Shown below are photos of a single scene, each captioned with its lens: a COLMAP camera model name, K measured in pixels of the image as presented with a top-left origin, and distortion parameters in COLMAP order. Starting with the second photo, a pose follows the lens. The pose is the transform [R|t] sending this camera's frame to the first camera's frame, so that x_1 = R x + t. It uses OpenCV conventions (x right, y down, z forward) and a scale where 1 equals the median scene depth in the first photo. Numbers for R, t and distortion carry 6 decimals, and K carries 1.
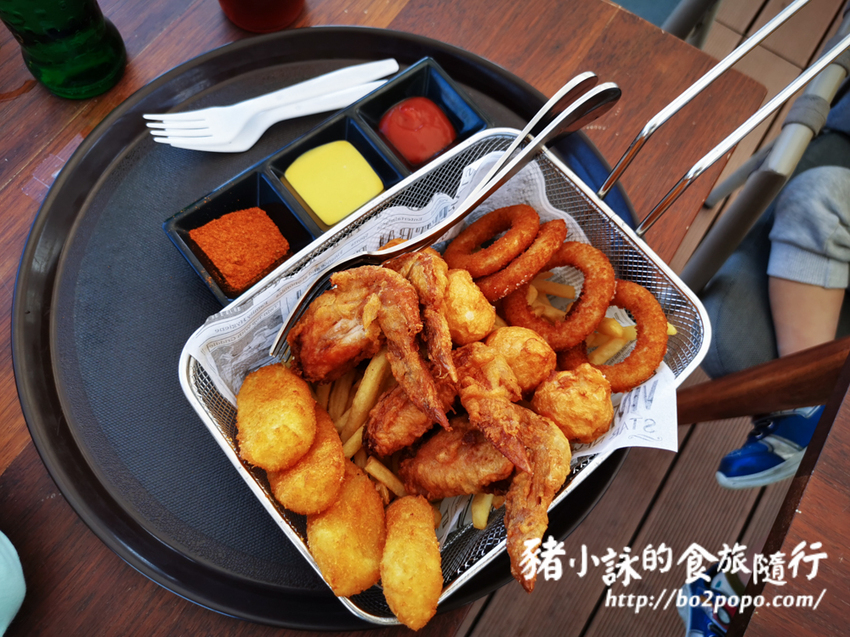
lens RADIAL K [[726.6, 0, 425.0], [0, 726.6, 318.5], [0, 0, 1]] dist [0.003938, -0.008565]
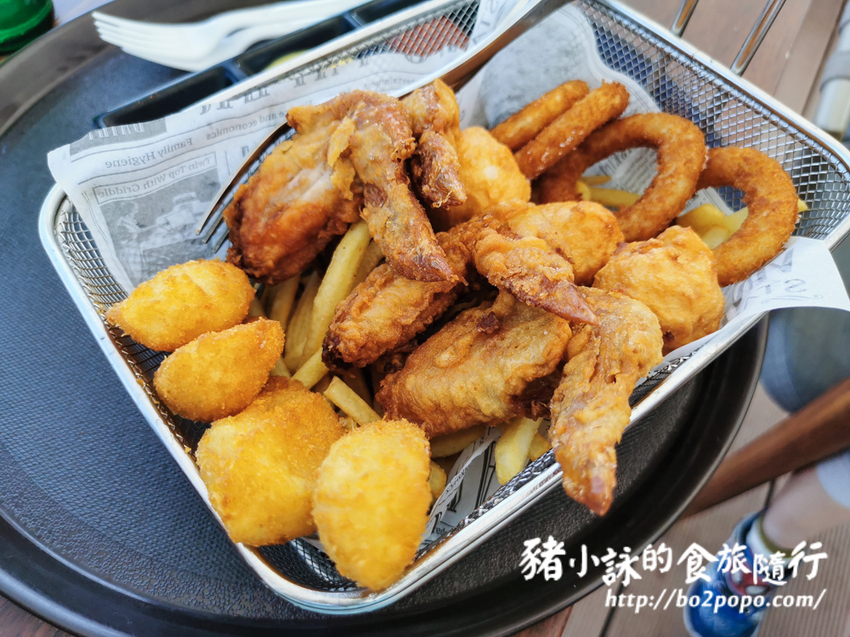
lens RADIAL K [[726.6, 0, 425.0], [0, 726.6, 318.5], [0, 0, 1]] dist [0.003938, -0.008565]
pose [[0.998043, 0.000019, -0.062538, 0.044652], [-0.015810, 0.967592, -0.252022, 0.312340], [0.060506, 0.252517, 0.965699, 0.401563]]
